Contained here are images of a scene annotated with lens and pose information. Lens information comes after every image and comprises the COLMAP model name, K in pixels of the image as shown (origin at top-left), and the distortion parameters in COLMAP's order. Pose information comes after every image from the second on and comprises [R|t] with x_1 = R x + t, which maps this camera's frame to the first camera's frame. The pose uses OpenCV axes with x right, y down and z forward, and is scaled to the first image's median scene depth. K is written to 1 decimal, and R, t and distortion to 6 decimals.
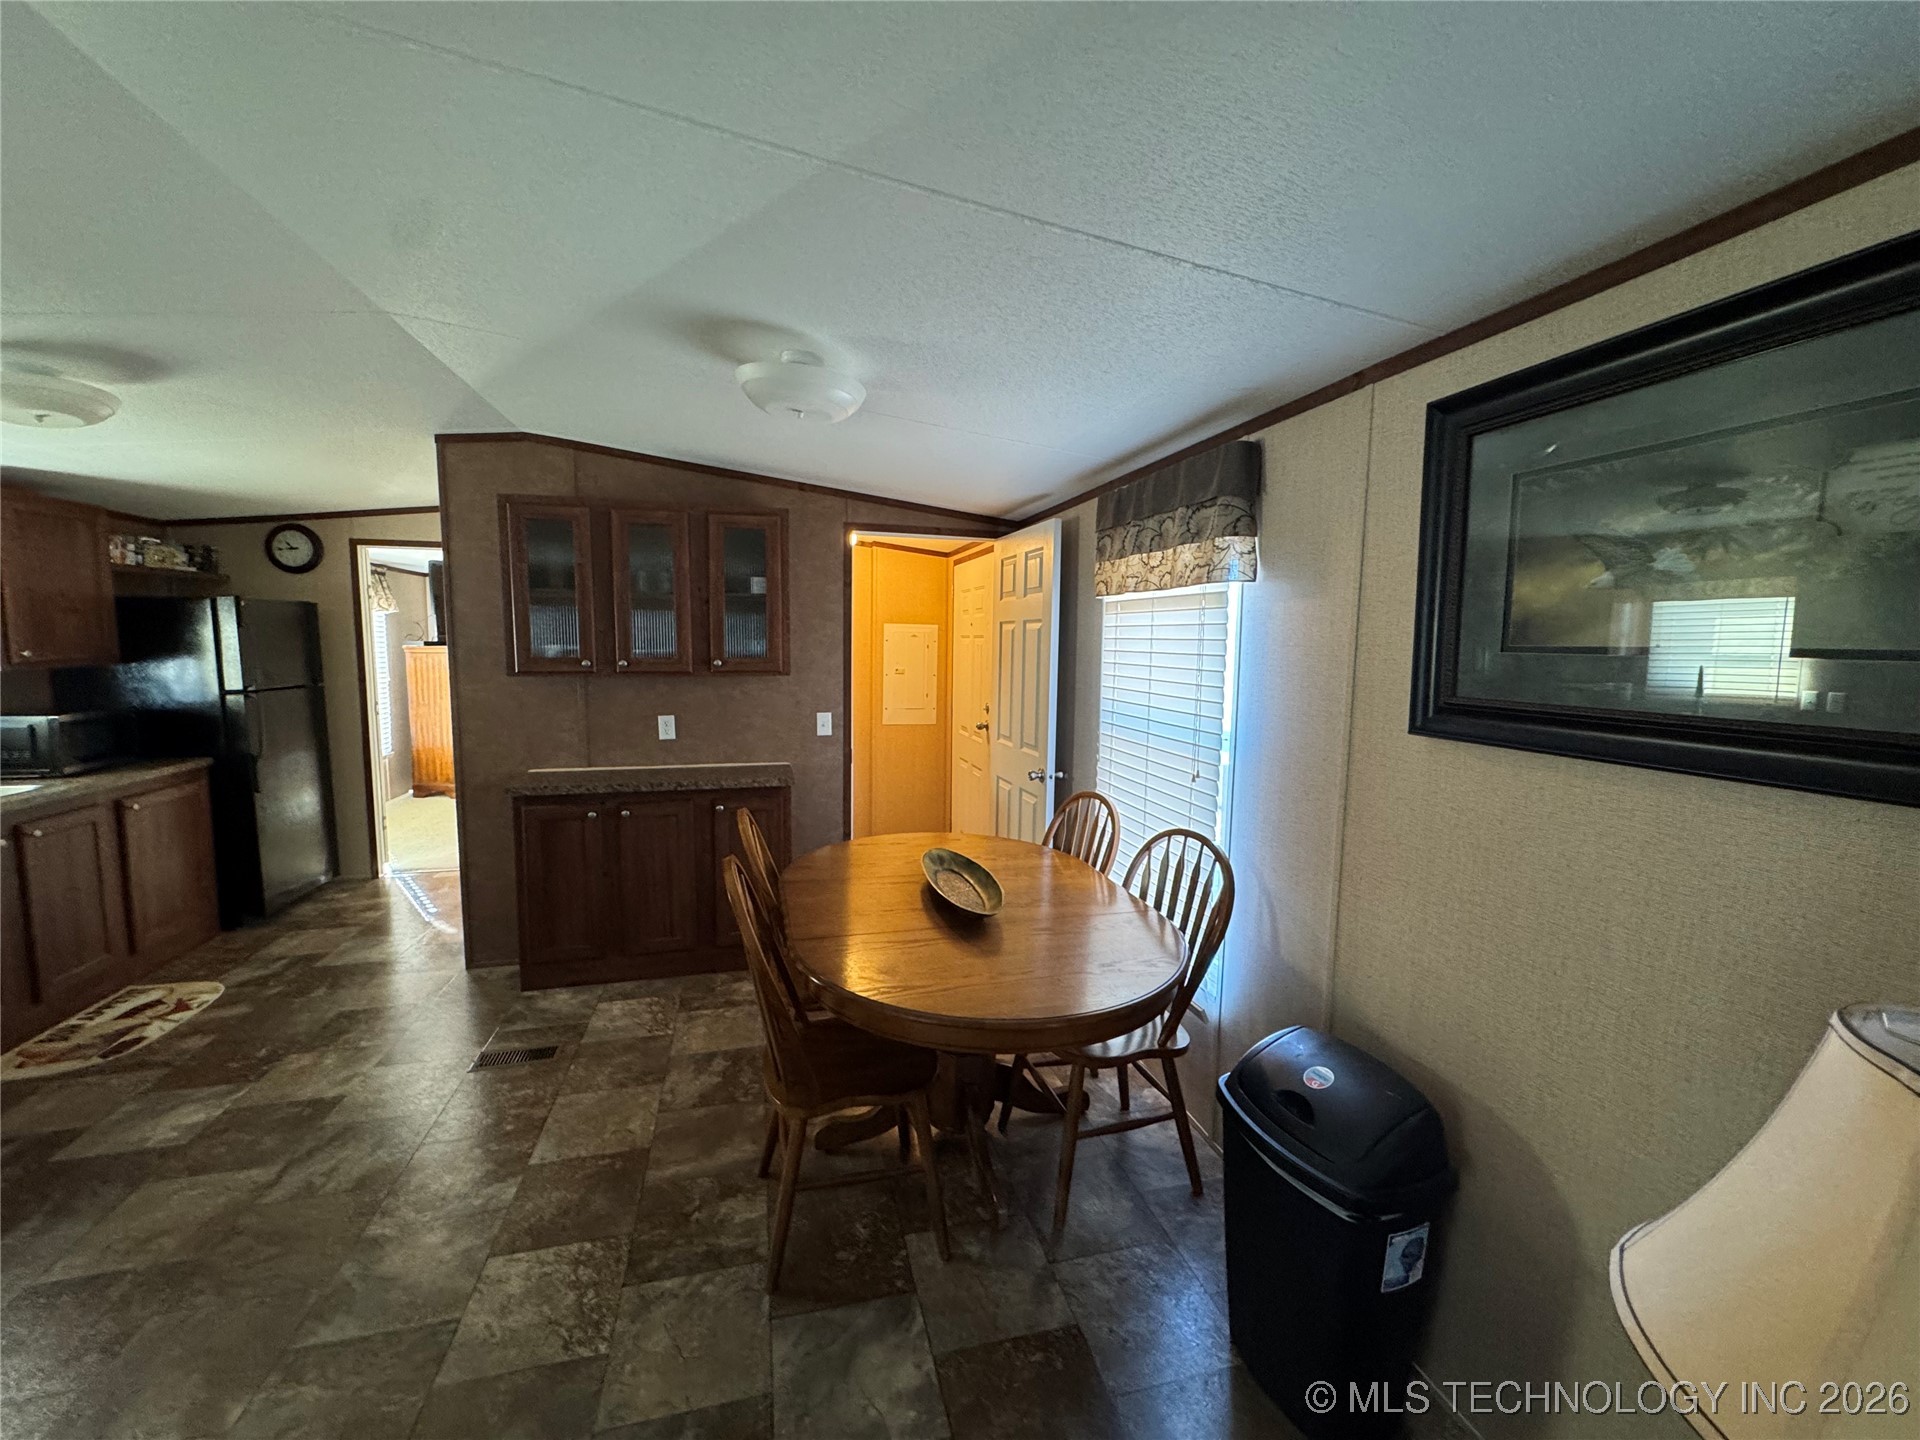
lens RADIAL K [[766.5, 0, 959.3], [0, 766.5, 716.5], [0, 0, 1]] dist [-0.001910, -0.000013]
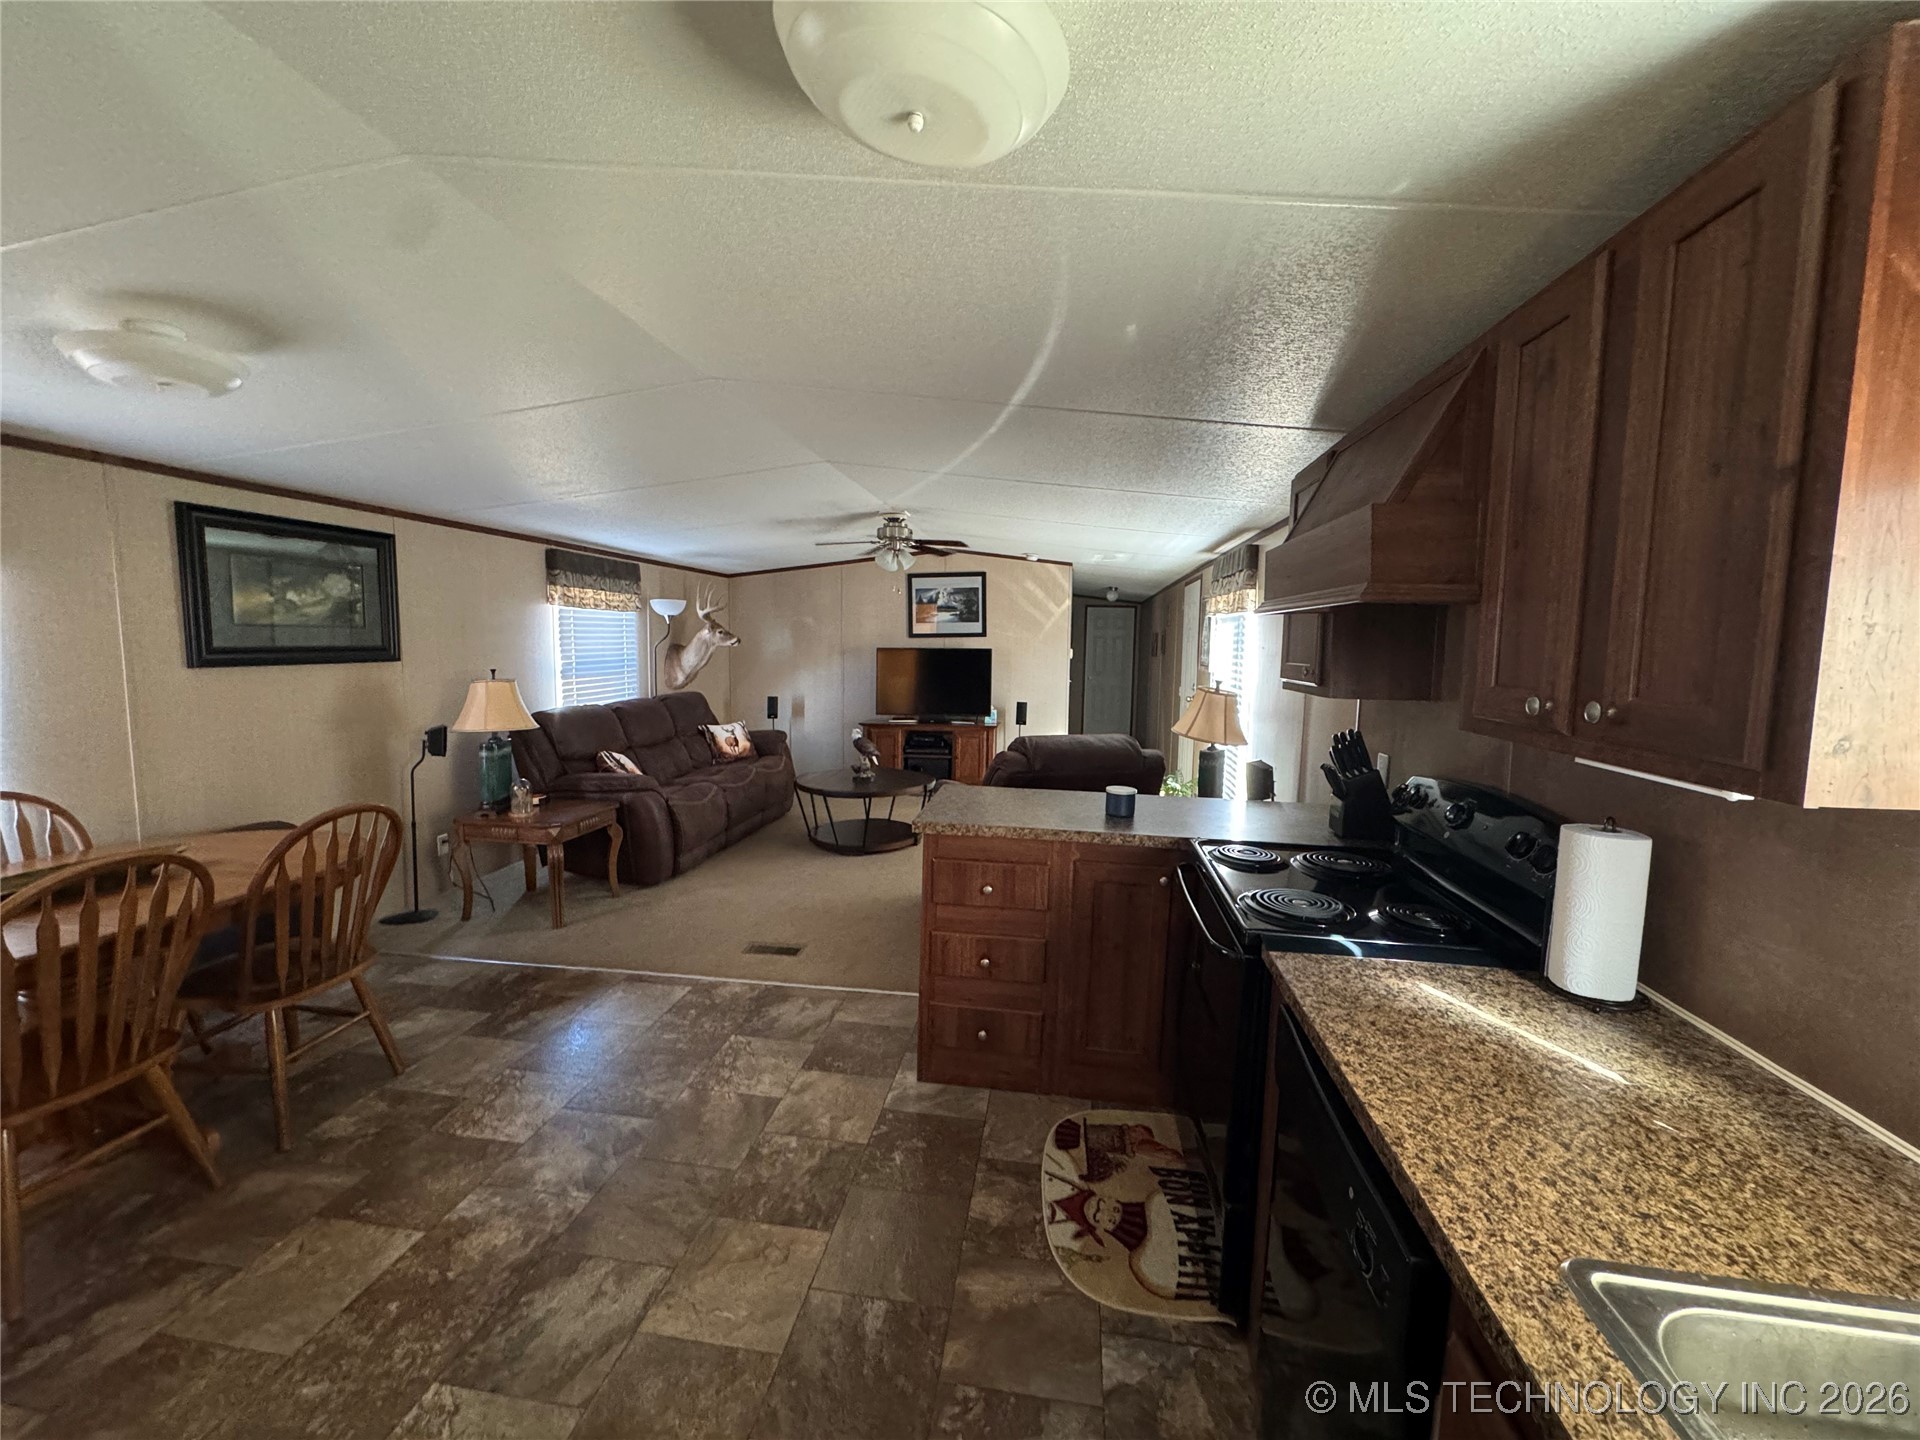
lens RADIAL K [[768.8, 0, 959.1], [0, 768.8, 715.6], [0, 0, 1]] dist [-0.003872, 0.000625]
pose [[-0.917609, -0.066890, 0.391815, -0.964631], [0.011405, 0.980902, 0.194166, -0.105490], [-0.397320, 0.182637, -0.899322, 0.974010]]
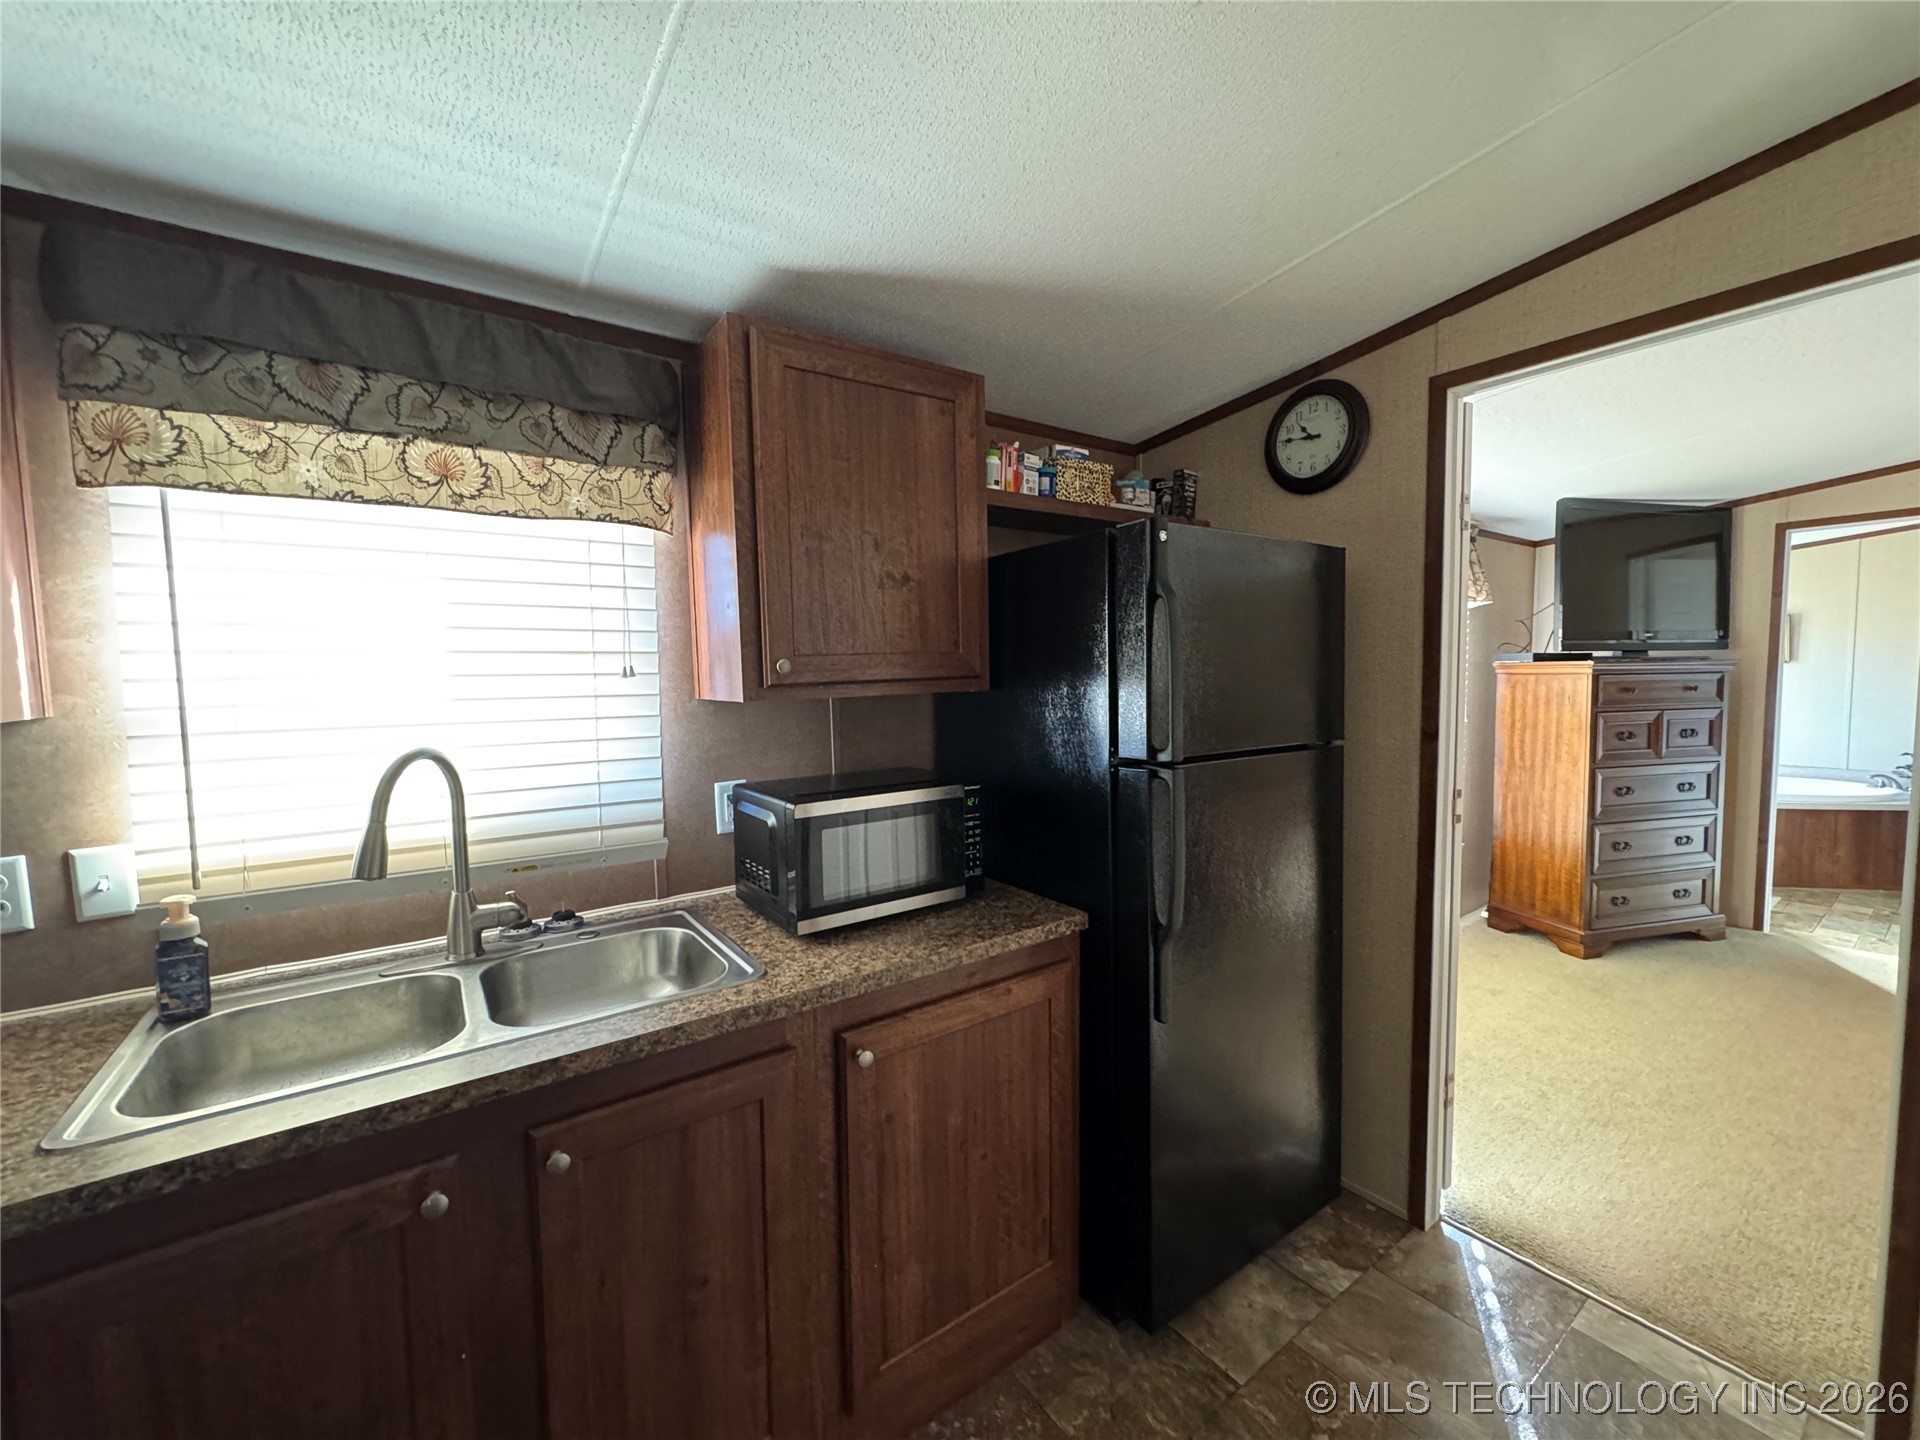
lens RADIAL K [[764.6, 0, 958.1], [0, 764.6, 711.4], [0, 0, 1]] dist [-0.001673, -0.000048]
pose [[0.357183, 0.042396, -0.933072, -0.720997], [-0.079452, 0.996728, 0.014874, -0.069098], [0.930649, 0.068822, 0.359383, 0.910933]]
